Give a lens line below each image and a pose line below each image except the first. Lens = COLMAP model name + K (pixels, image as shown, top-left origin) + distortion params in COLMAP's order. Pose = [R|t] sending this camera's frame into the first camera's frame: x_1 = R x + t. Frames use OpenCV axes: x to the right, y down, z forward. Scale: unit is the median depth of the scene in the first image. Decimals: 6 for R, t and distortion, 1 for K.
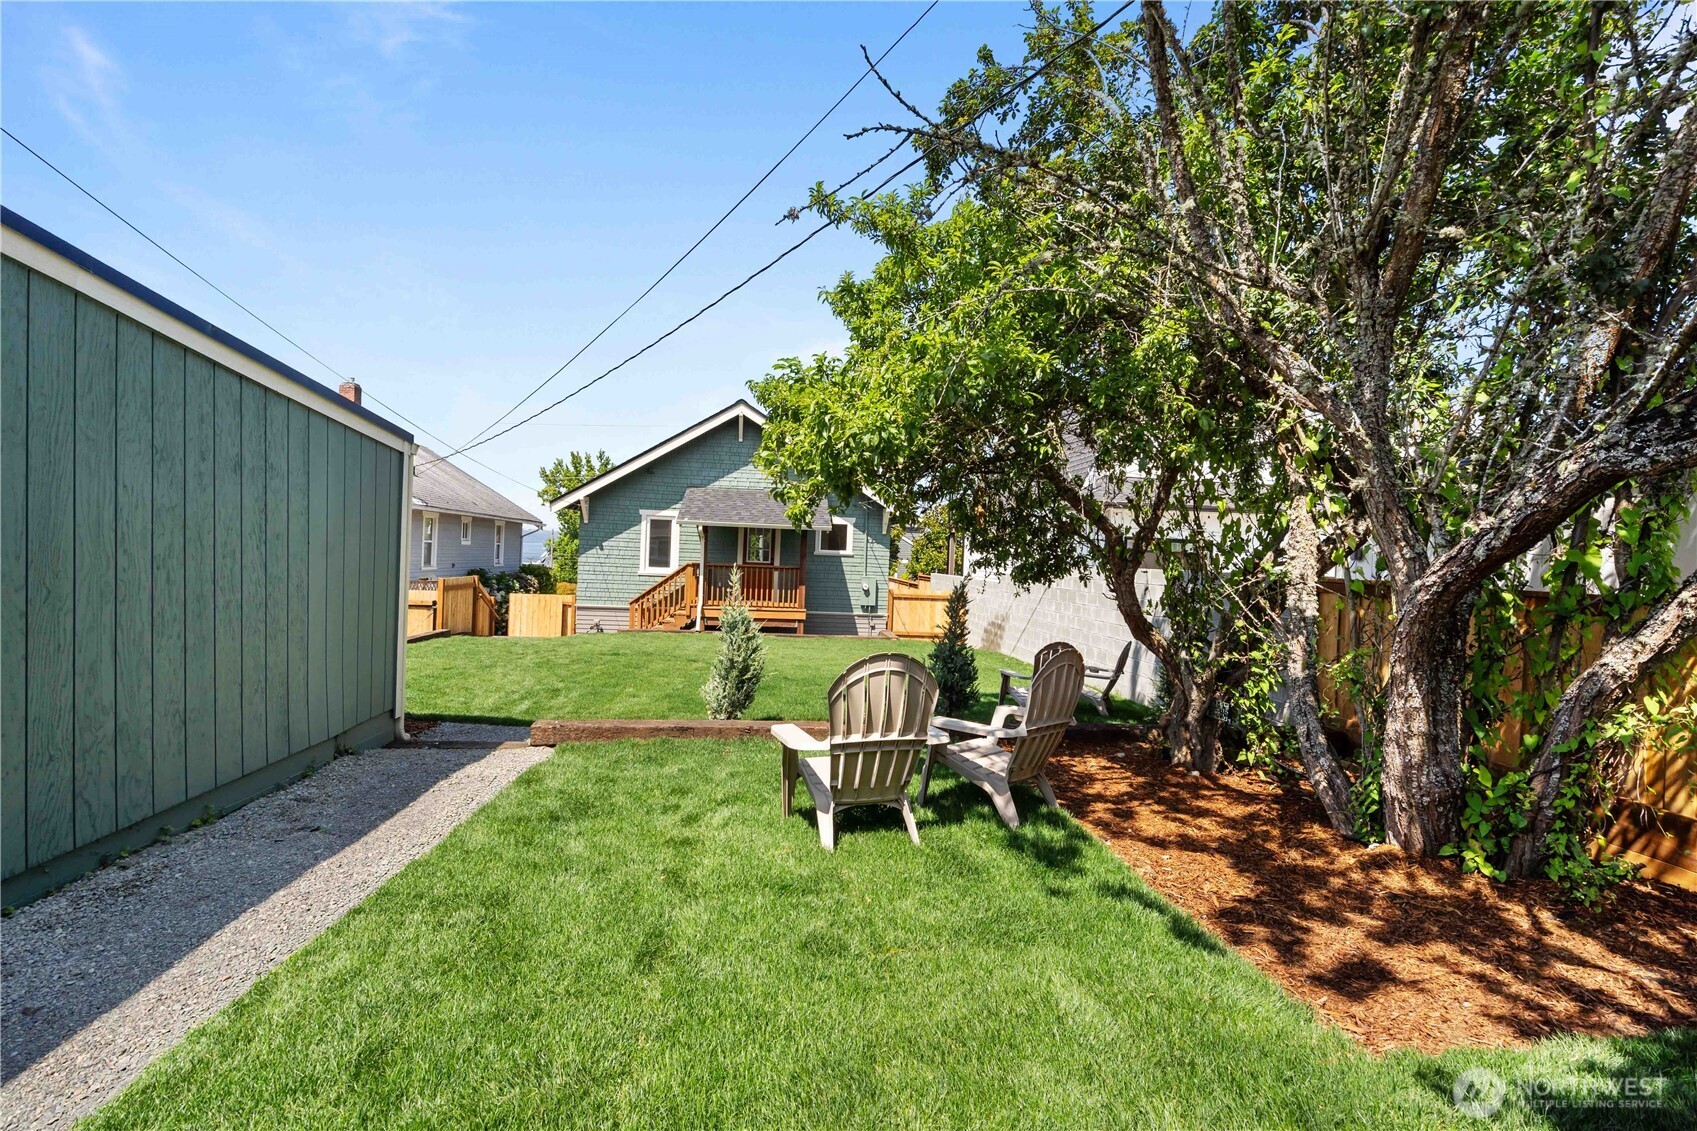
lens RADIAL K [[811.3, 0, 848.3], [0, 811.3, 550.0], [0, 0, 1]] dist [-0.014366, 0.012672]
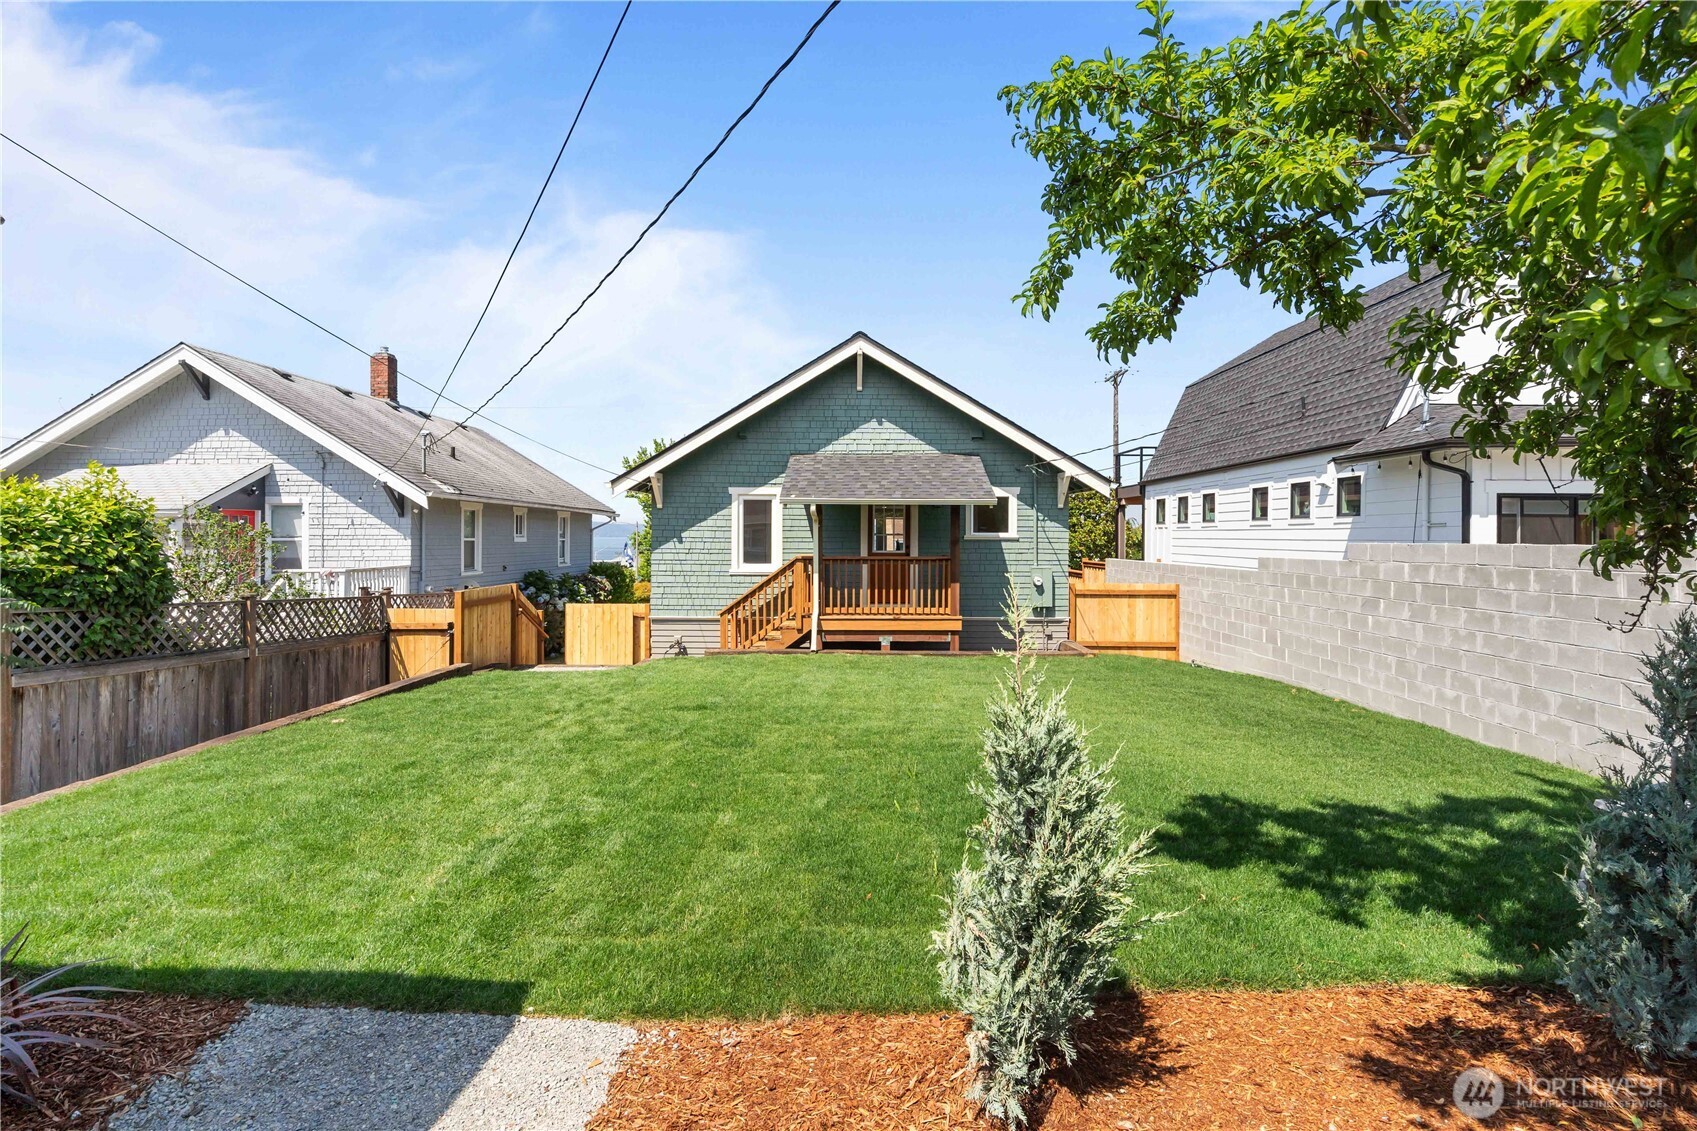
lens RADIAL K [[811.3, 0, 848.3], [0, 811.3, 550.0], [0, 0, 1]] dist [-0.014366, 0.012672]
pose [[0.993755, -0.032763, -0.106665, -0.070381], [0.034657, 0.999272, 0.015953, -0.000165], [0.106064, -0.019550, 0.994167, 0.268020]]
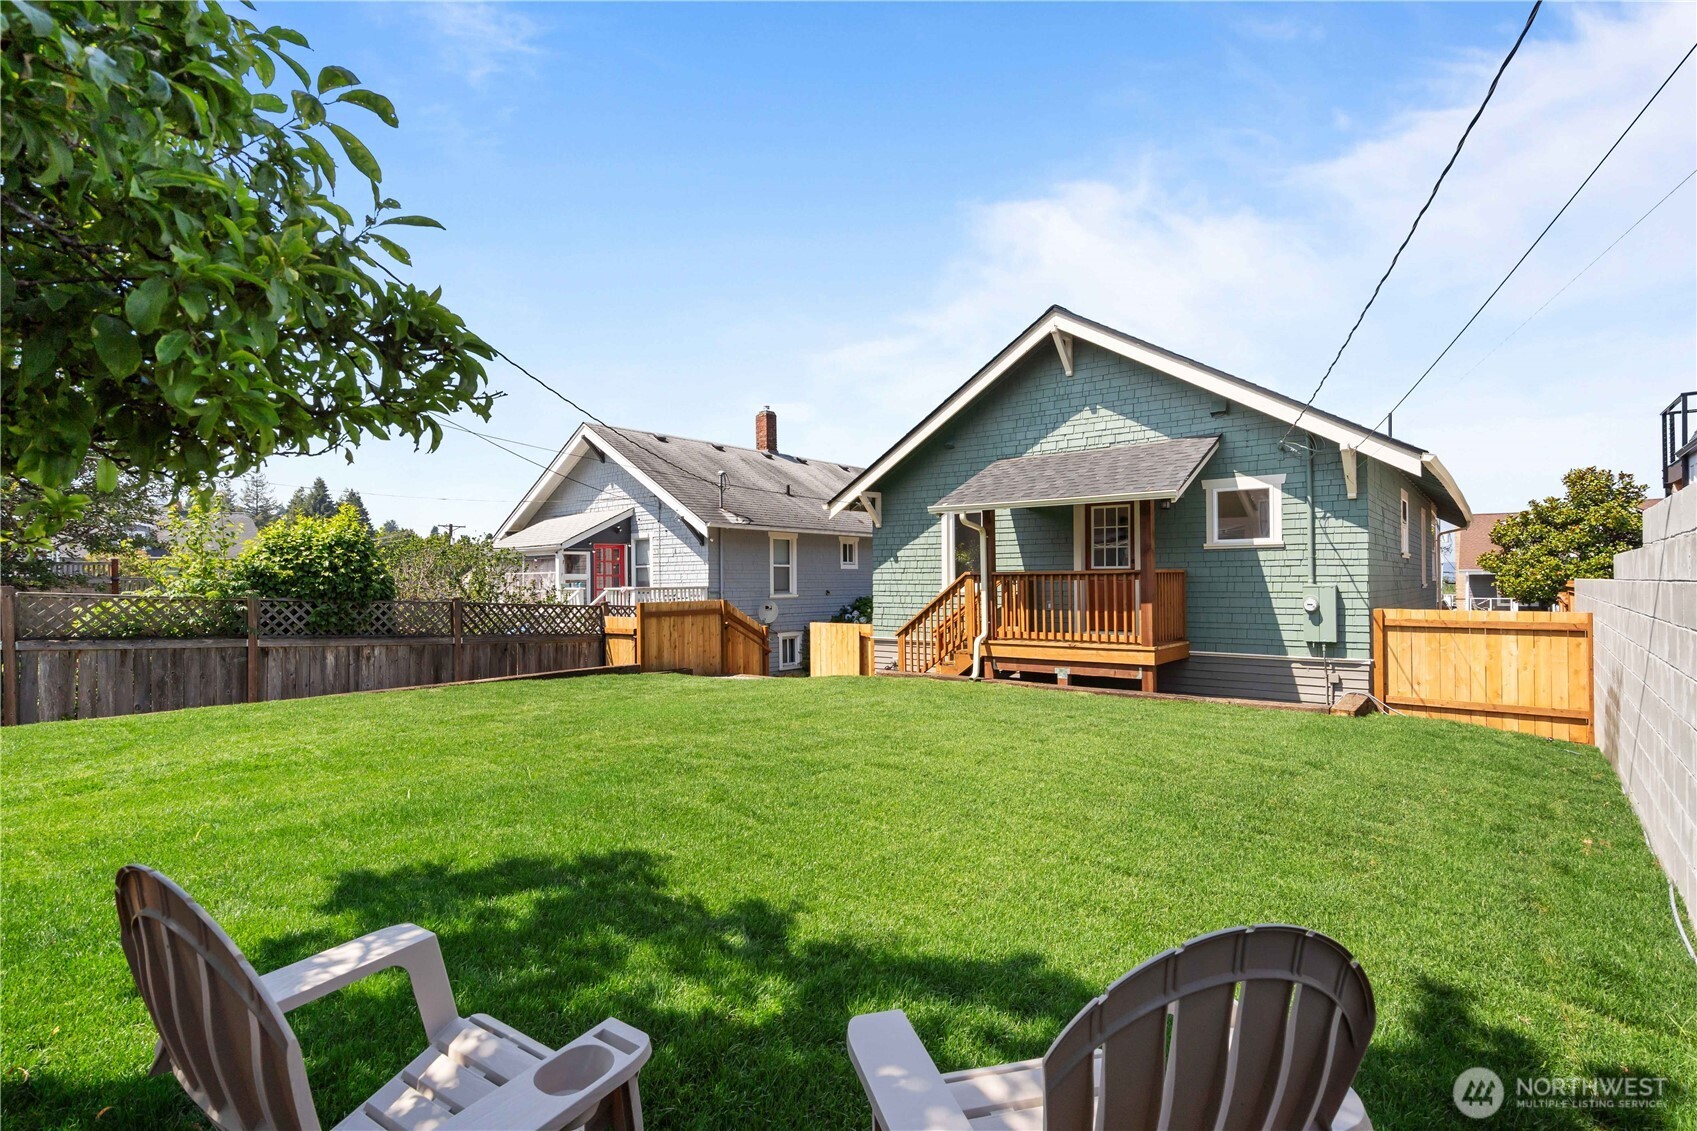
lens RADIAL K [[818.8, 0, 836.5], [0, 818.8, 584.2], [0, 0, 1]] dist [0.012740, 0.000109]
pose [[0.706052, -0.039013, -0.707085, 0.180487], [0.038247, 0.999125, -0.016935, 0.030226], [0.707127, -0.015087, 0.706926, 0.436496]]
